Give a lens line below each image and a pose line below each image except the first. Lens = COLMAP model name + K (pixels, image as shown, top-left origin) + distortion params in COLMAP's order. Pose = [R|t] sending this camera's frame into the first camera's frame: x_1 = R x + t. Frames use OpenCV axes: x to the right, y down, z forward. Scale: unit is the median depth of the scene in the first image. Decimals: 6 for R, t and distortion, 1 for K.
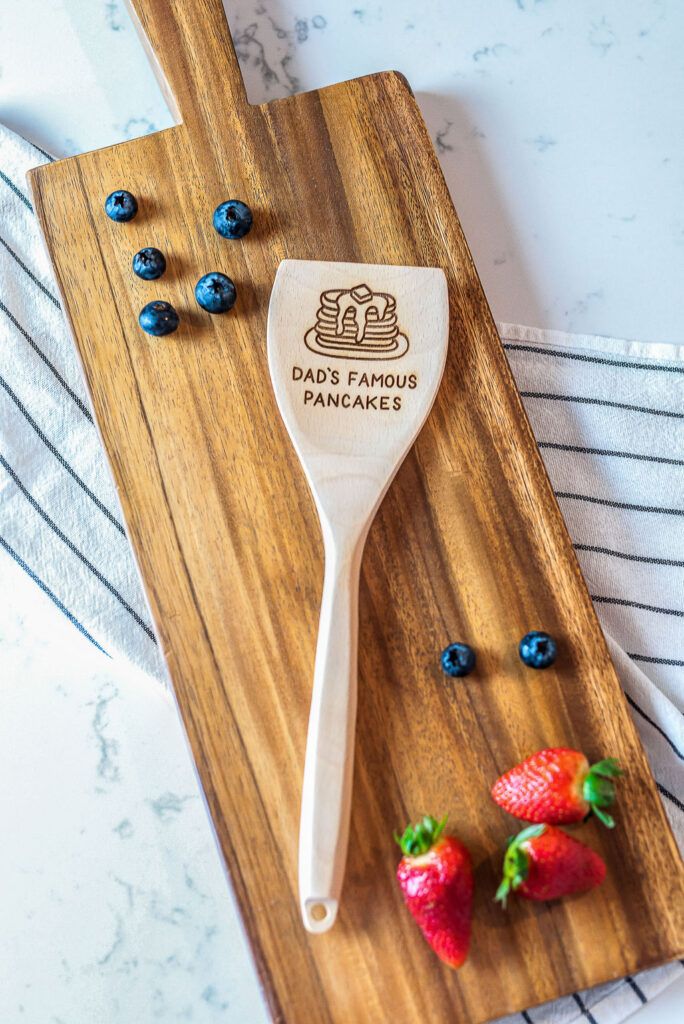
lens RADIAL K [[1502.0, 0, 343.1], [0, 1502.0, 513.0], [0, 0, 1]] dist [-0.003221, 0.000000]
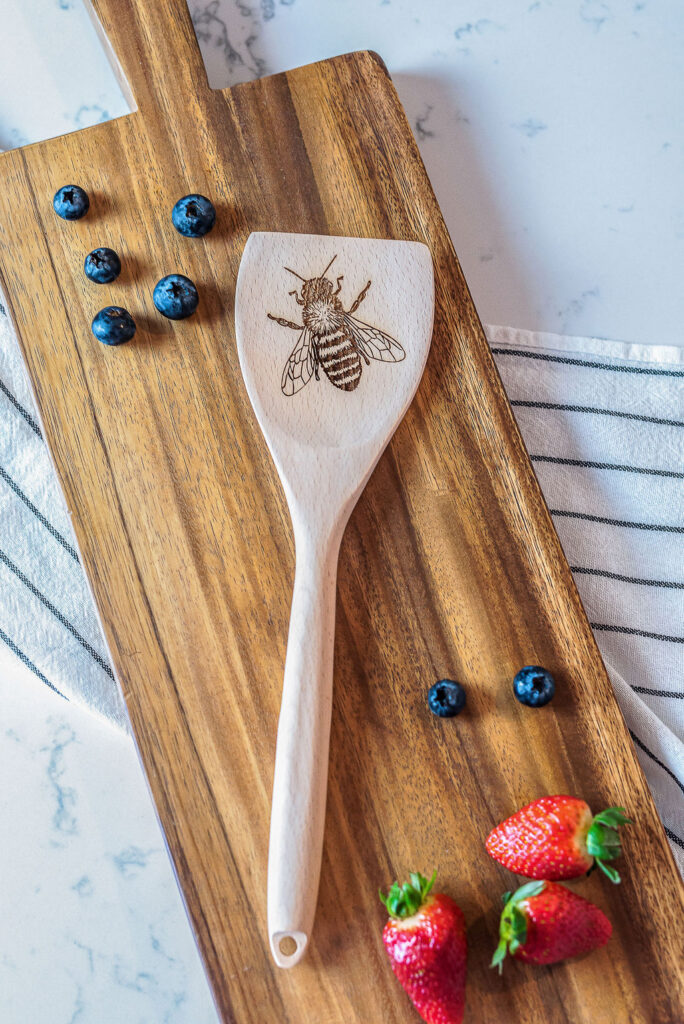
lens RADIAL K [[1502.0, 0, 344.7], [0, 1502.0, 512.8], [0, 0, 1]] dist [-0.003221, 0.000000]
pose [[0.999858, -0.013215, 0.010443, 0.006429], [0.013097, 0.999851, 0.011246, -0.024710], [-0.010590, -0.011107, 0.999882, 0.087130]]
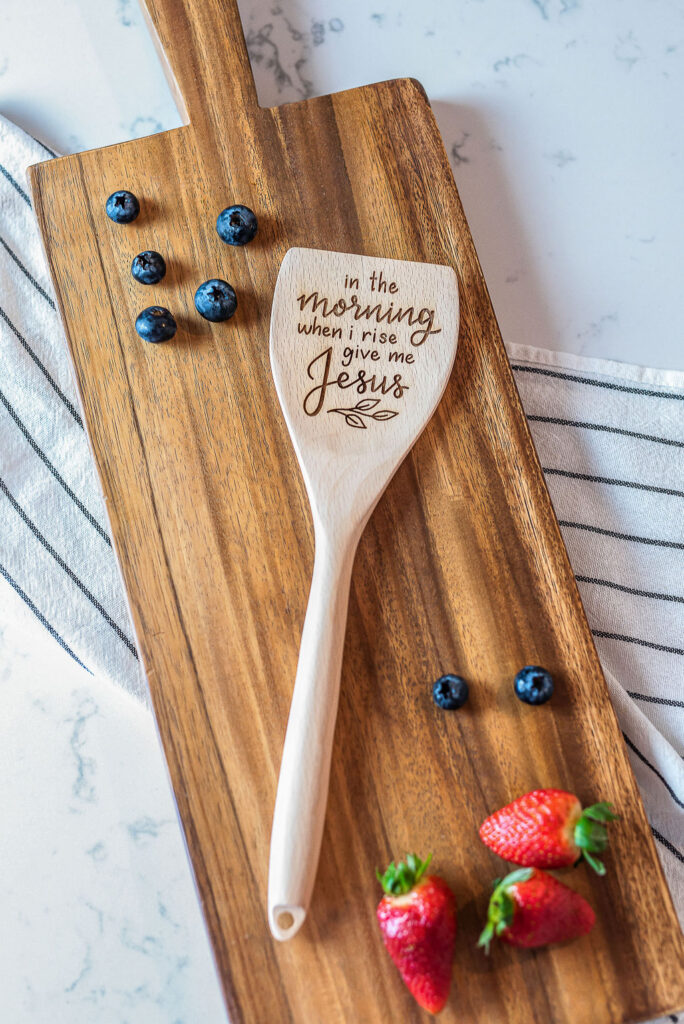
lens RADIAL K [[1502.0, 0, 344.0], [0, 1502.0, 512.7], [0, 0, 1]] dist [-0.003221, 0.000000]
pose [[0.999109, 0.040939, -0.010289, 0.013137], [-0.040980, 0.999153, -0.003843, -0.009956], [0.010123, 0.004262, 0.999940, 0.035810]]
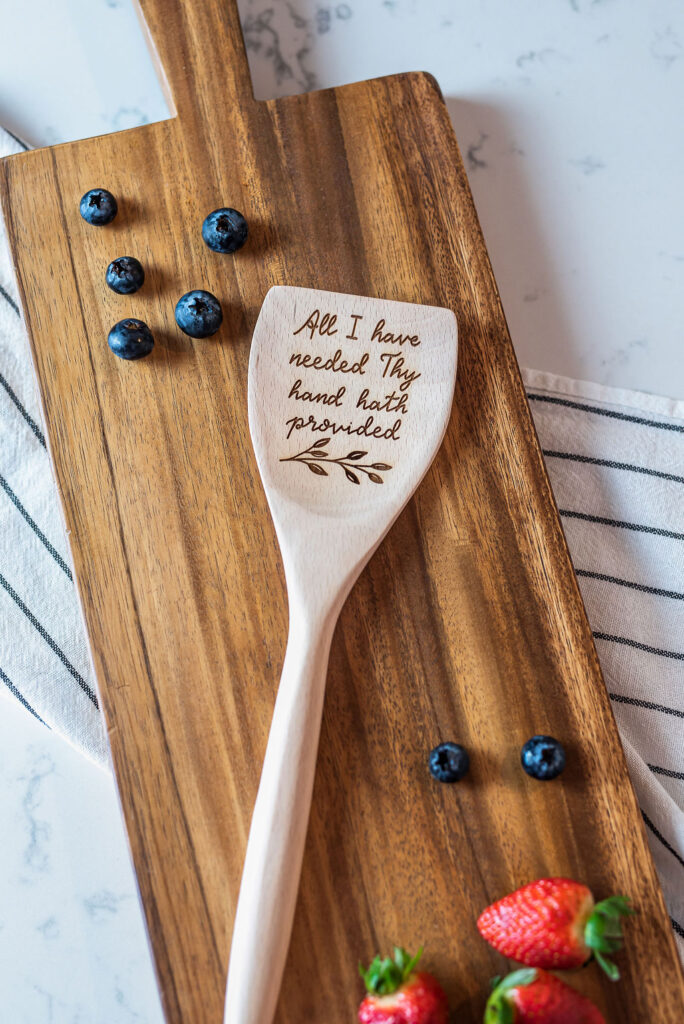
lens RADIAL K [[1502.0, 0, 341.6], [0, 1502.0, 515.9], [0, 0, 1]] dist [-0.003221, 0.000000]
pose [[0.997514, 0.067355, -0.020716, 0.023095], [-0.067473, 0.997708, -0.005050, -0.032050], [0.020328, 0.006435, 0.999773, 0.139274]]
